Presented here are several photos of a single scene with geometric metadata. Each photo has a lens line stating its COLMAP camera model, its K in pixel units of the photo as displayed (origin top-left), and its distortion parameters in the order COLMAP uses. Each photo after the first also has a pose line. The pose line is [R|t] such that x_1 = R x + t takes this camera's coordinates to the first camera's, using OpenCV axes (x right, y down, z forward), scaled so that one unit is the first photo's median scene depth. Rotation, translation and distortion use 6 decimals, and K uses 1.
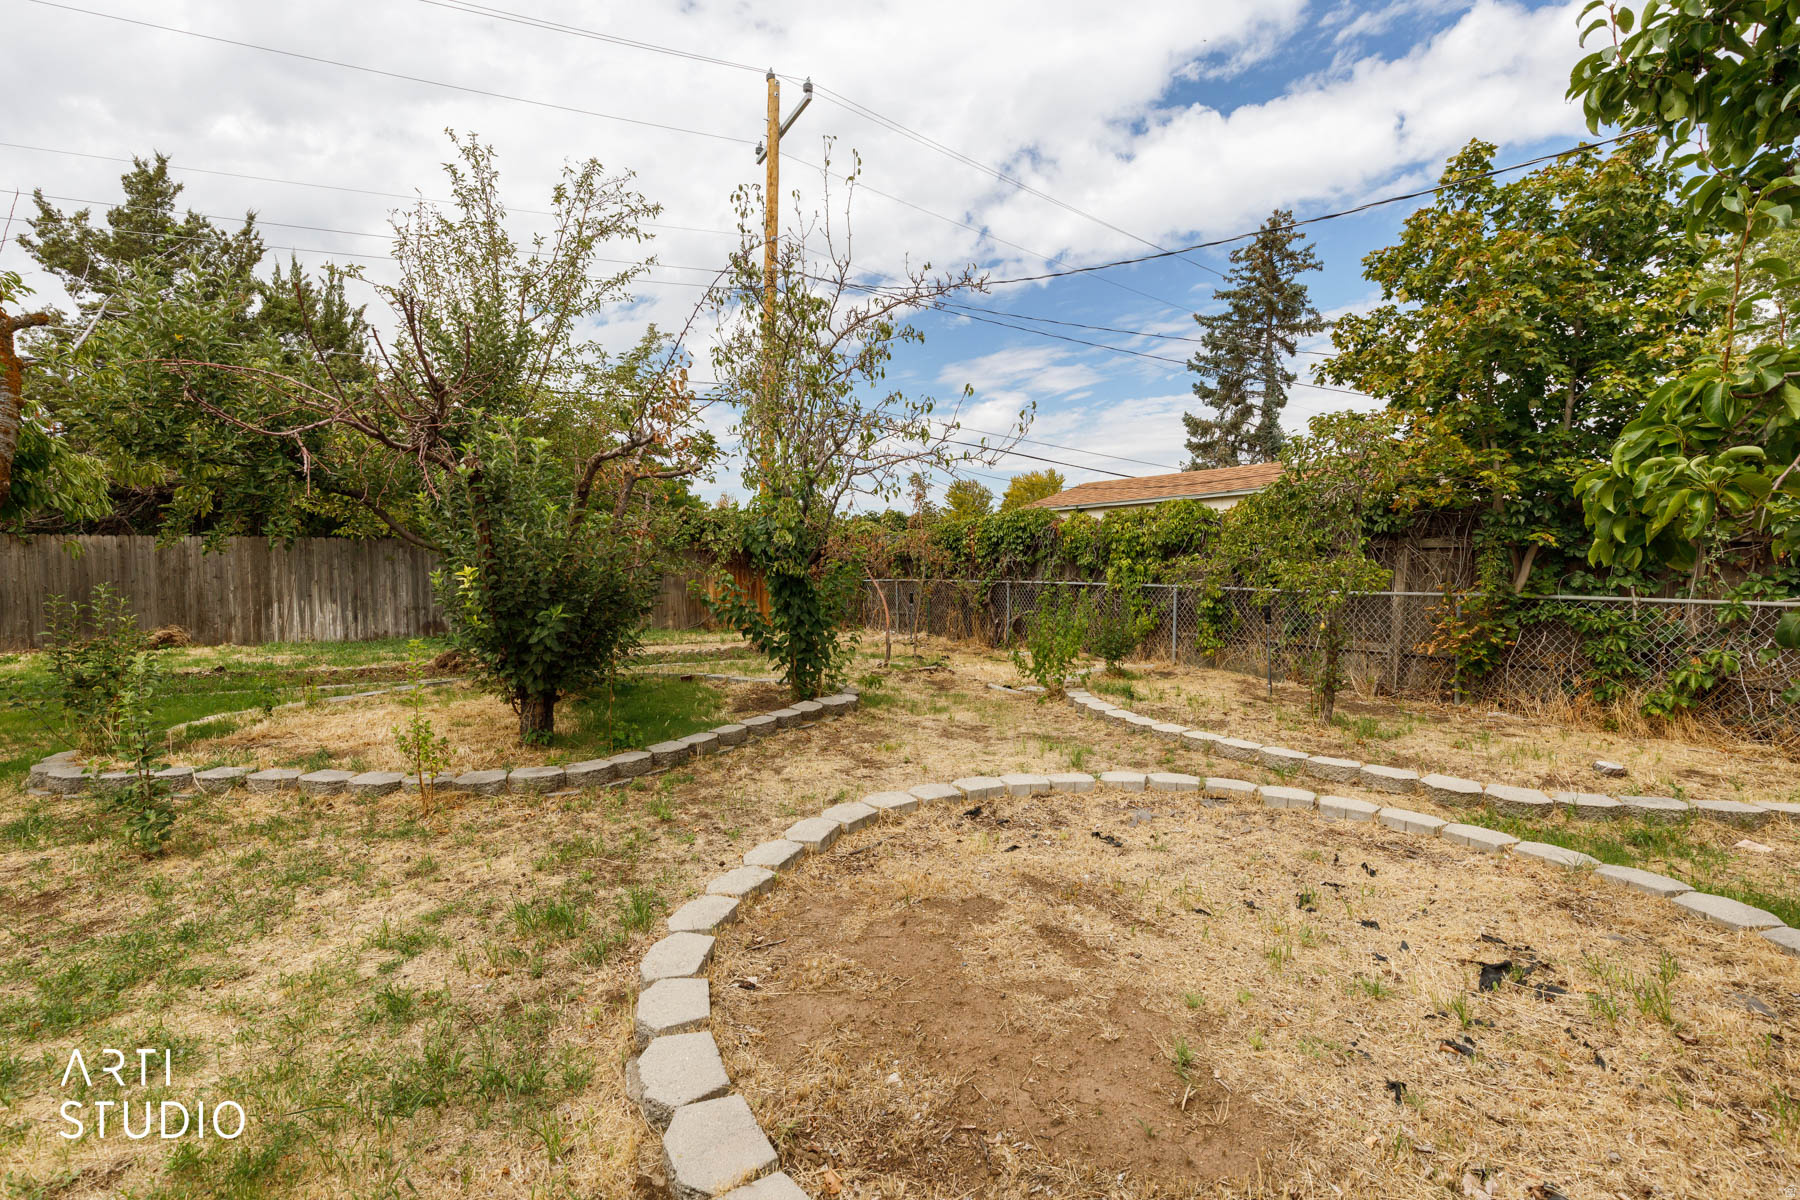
lens RADIAL K [[804.1, 0, 900.0], [0, 804.1, 600.0], [0, 0, 1]] dist [0.008073, -0.000231]
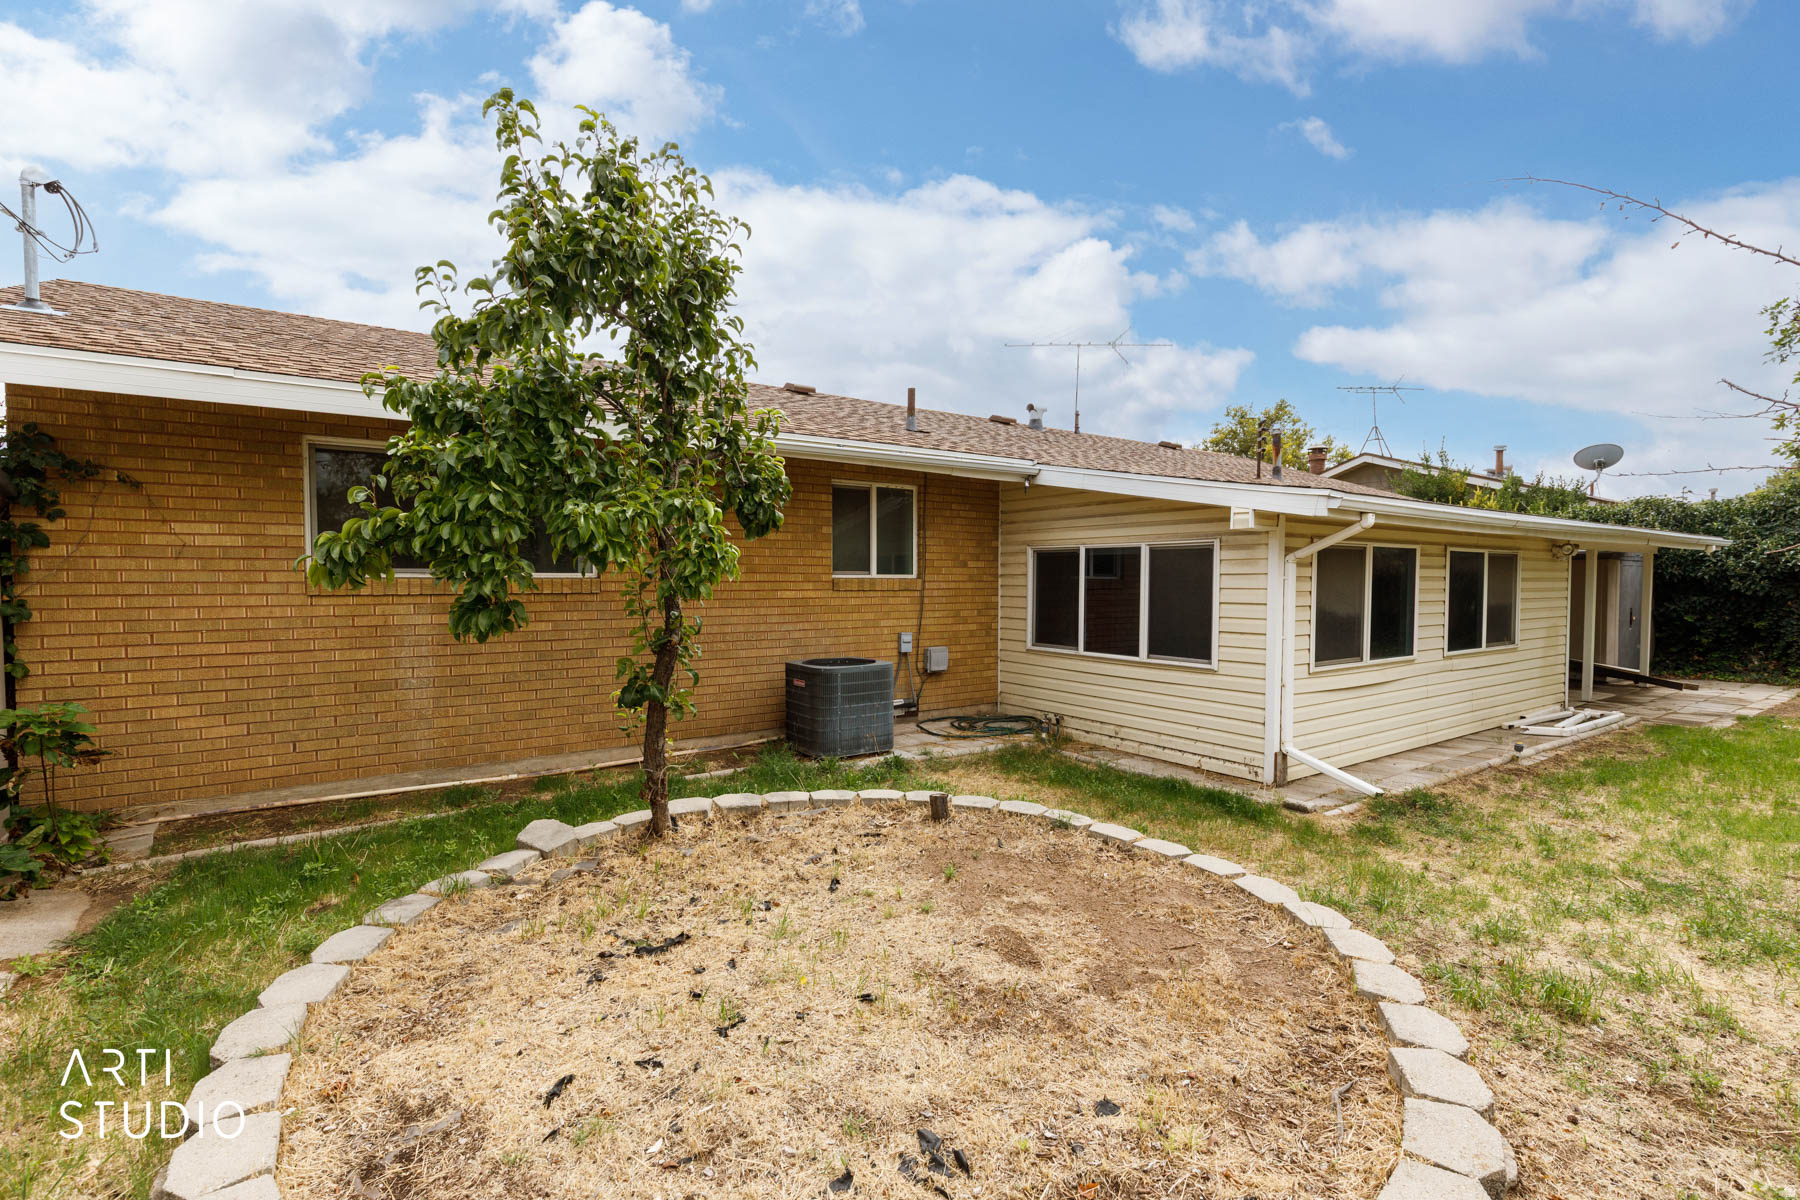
lens RADIAL K [[804.1, 0, 900.0], [0, 804.1, 600.0], [0, 0, 1]] dist [0.008073, -0.000231]
pose [[-0.998141, -0.005744, -0.060669, 0.200536], [-0.011622, 0.995219, 0.096976, -0.075083], [0.059821, 0.097501, -0.993436, 0.949439]]
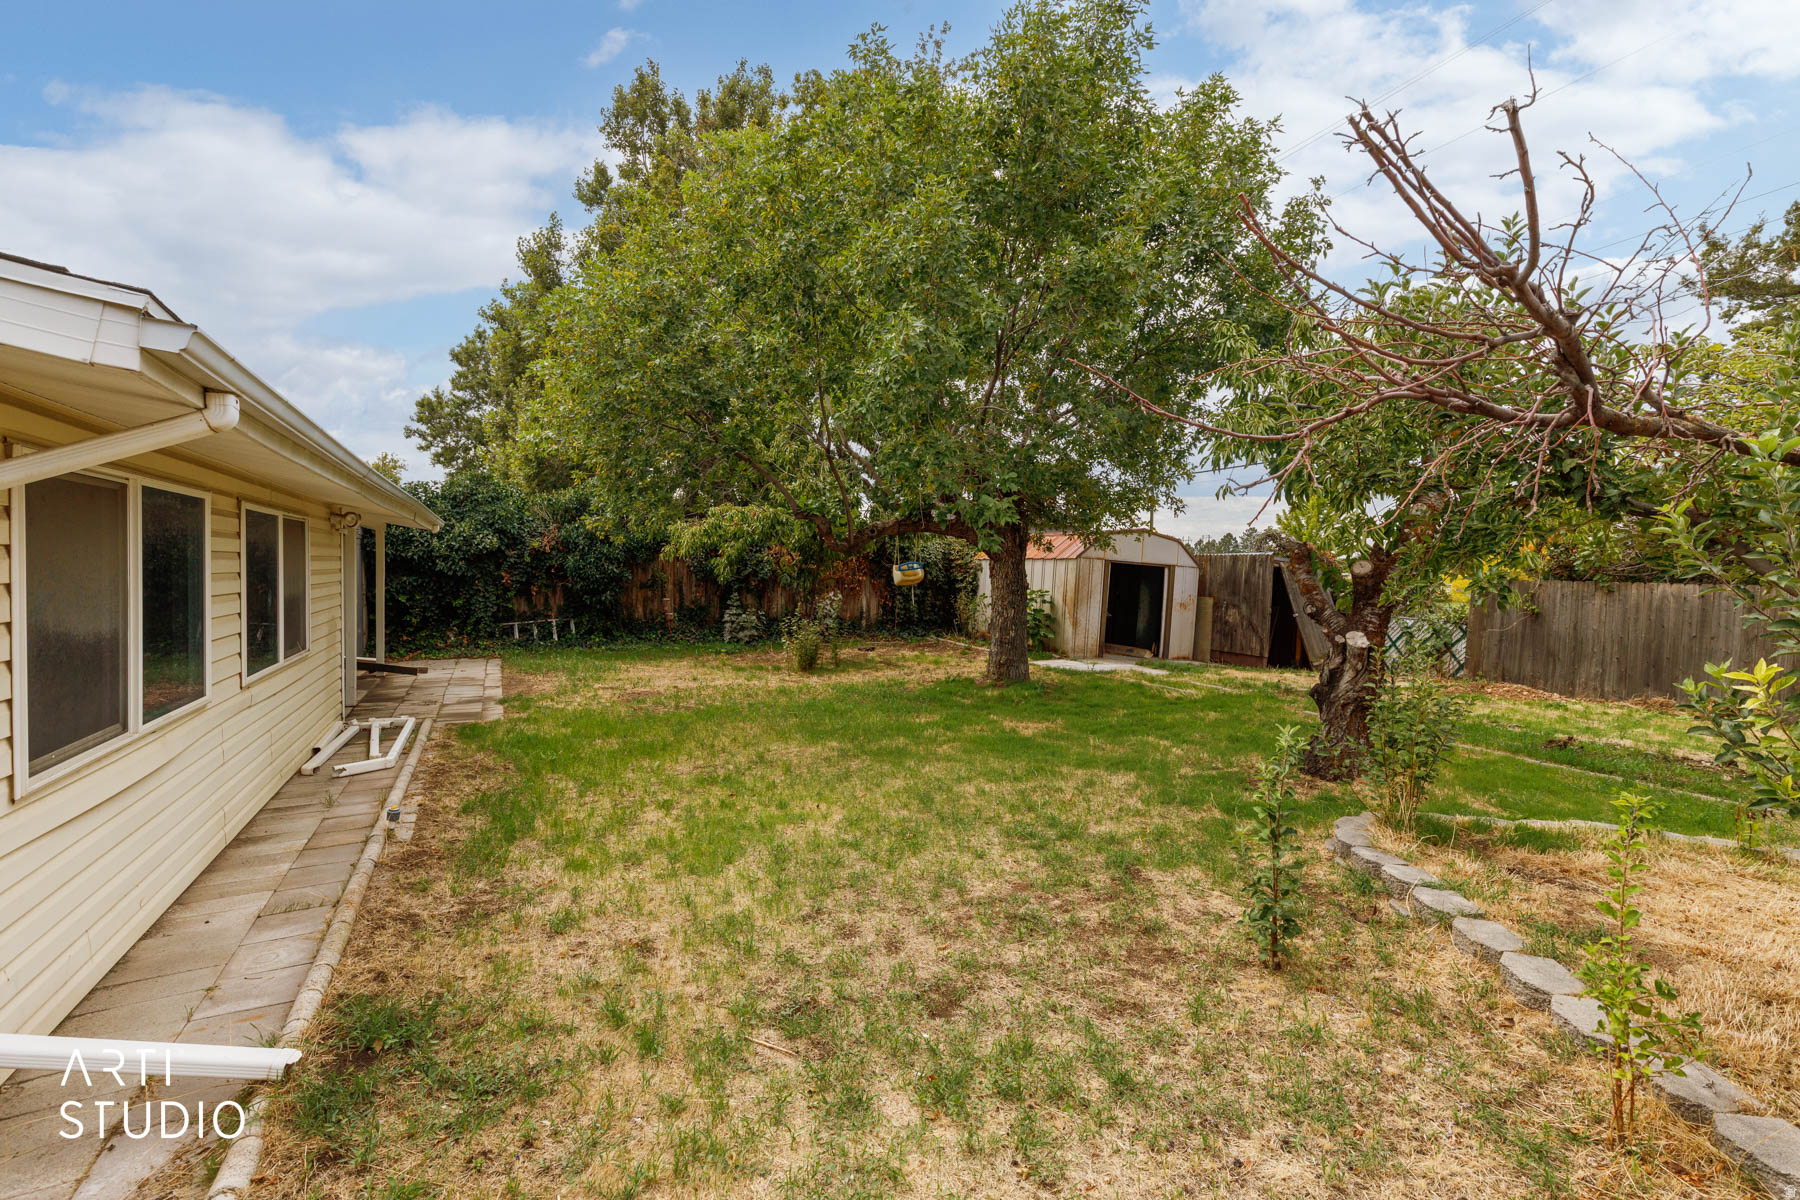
lens RADIAL K [[804.1, 0, 900.0], [0, 804.1, 600.0], [0, 0, 1]] dist [0.008073, -0.000231]
pose [[-0.088722, 0.031406, -0.995561, -0.039151], [-0.089034, 0.995252, 0.039331, -0.038019], [0.992069, 0.092129, -0.085504, 0.410470]]
